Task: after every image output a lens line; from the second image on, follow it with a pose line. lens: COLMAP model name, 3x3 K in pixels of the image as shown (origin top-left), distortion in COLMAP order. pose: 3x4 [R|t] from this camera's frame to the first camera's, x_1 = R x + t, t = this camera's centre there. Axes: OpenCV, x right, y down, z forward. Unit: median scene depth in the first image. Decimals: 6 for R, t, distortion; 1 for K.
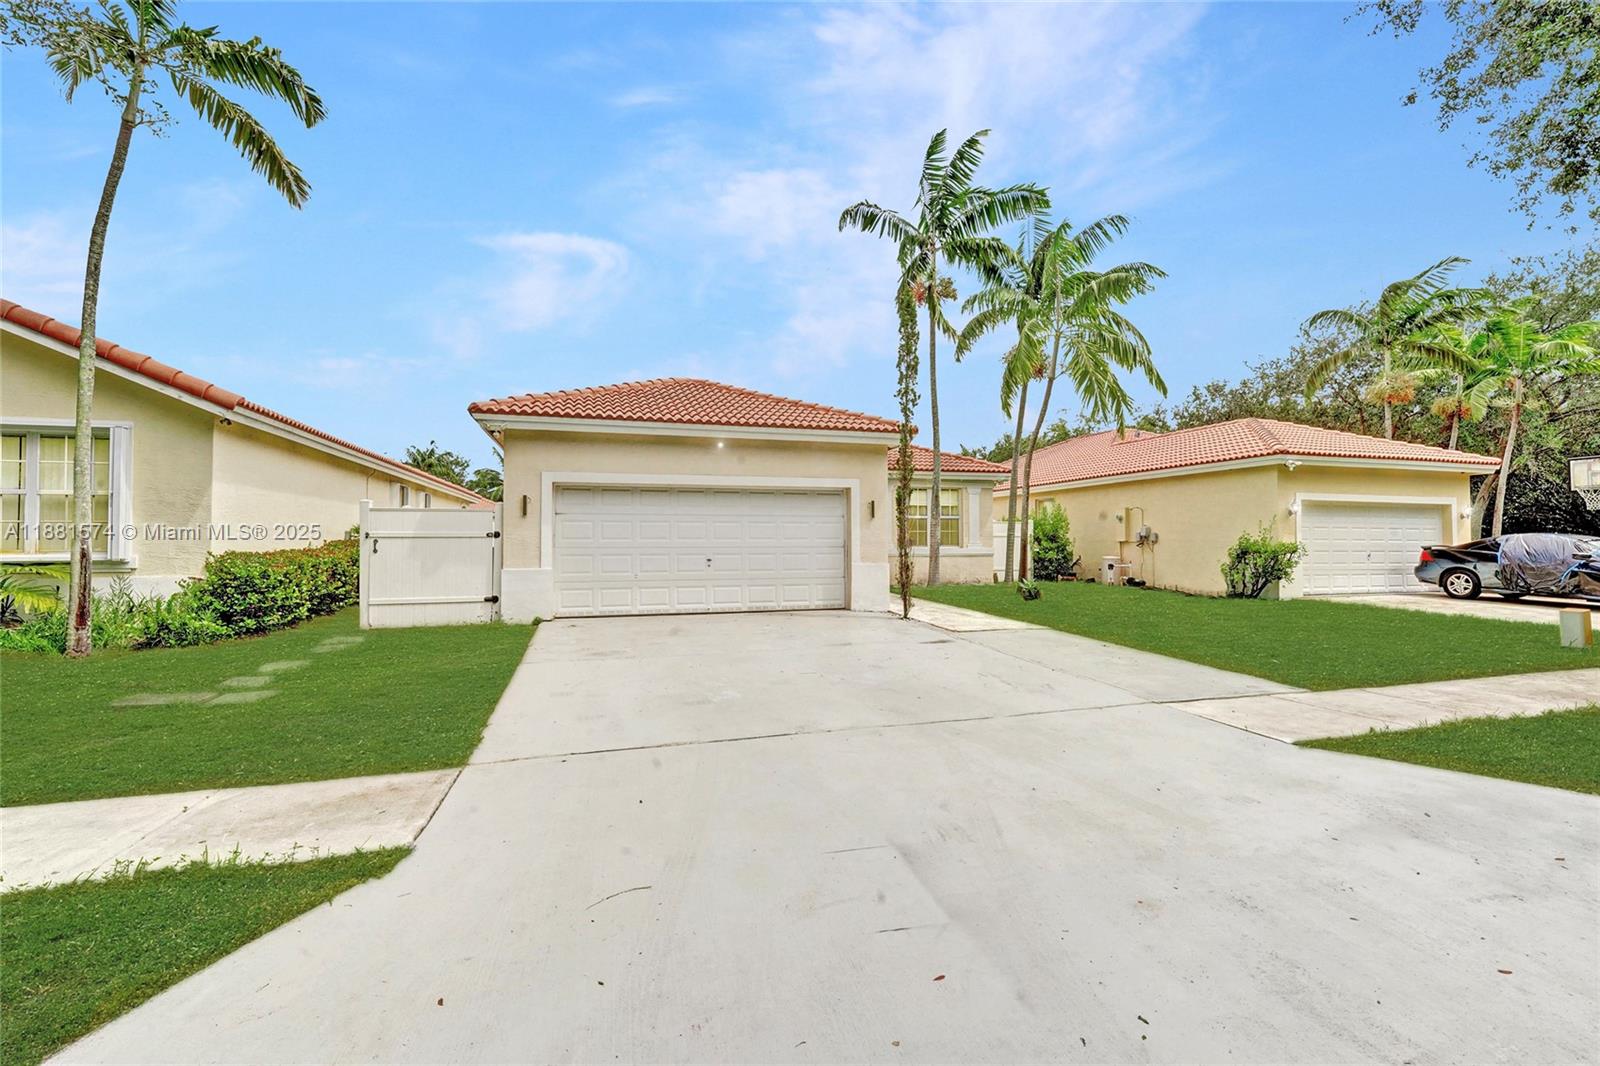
lens RADIAL K [[654.5, 0, 800.0], [0, 654.5, 533.0], [0, 0, 1]] dist [-0.019233, 0.000059]
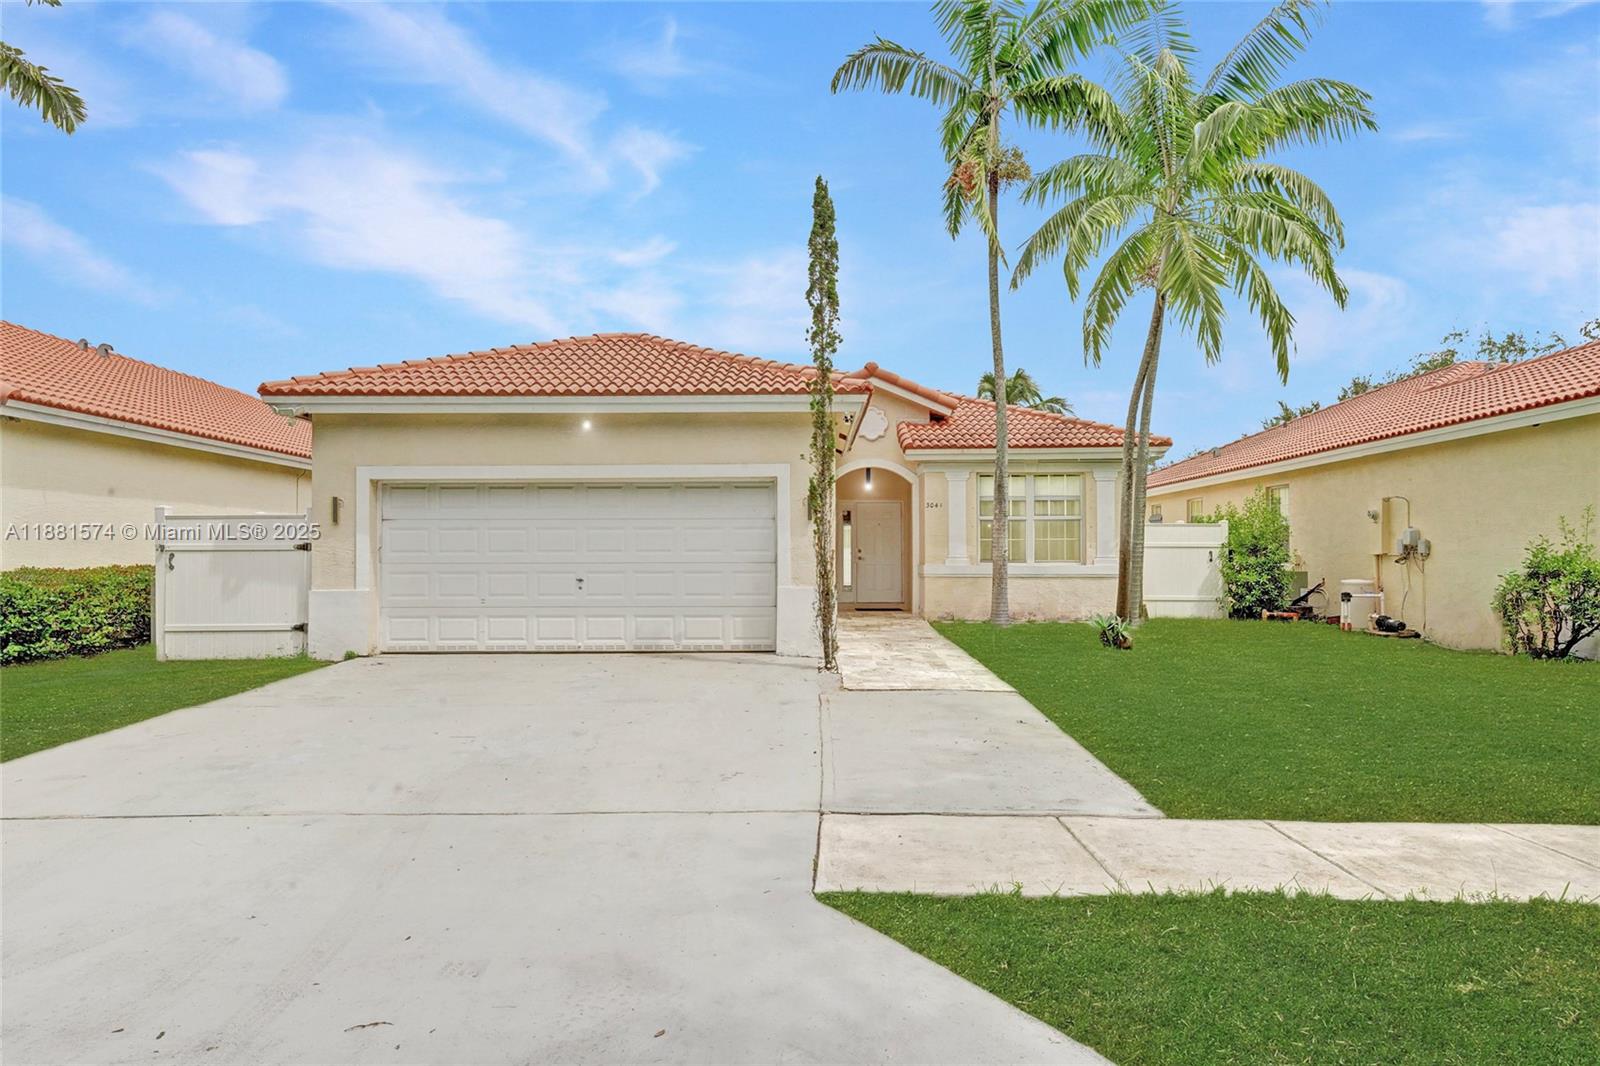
lens RADIAL K [[915.4, 0, 799.4], [0, 915.4, 552.6], [0, 0, 1]] dist [0.021481, 0.000328]
pose [[0.957712, -0.002292, -0.287719, 0.394269], [0.004884, 0.999954, 0.008289, 0.002857], [0.287687, -0.009344, 0.957679, 0.083299]]
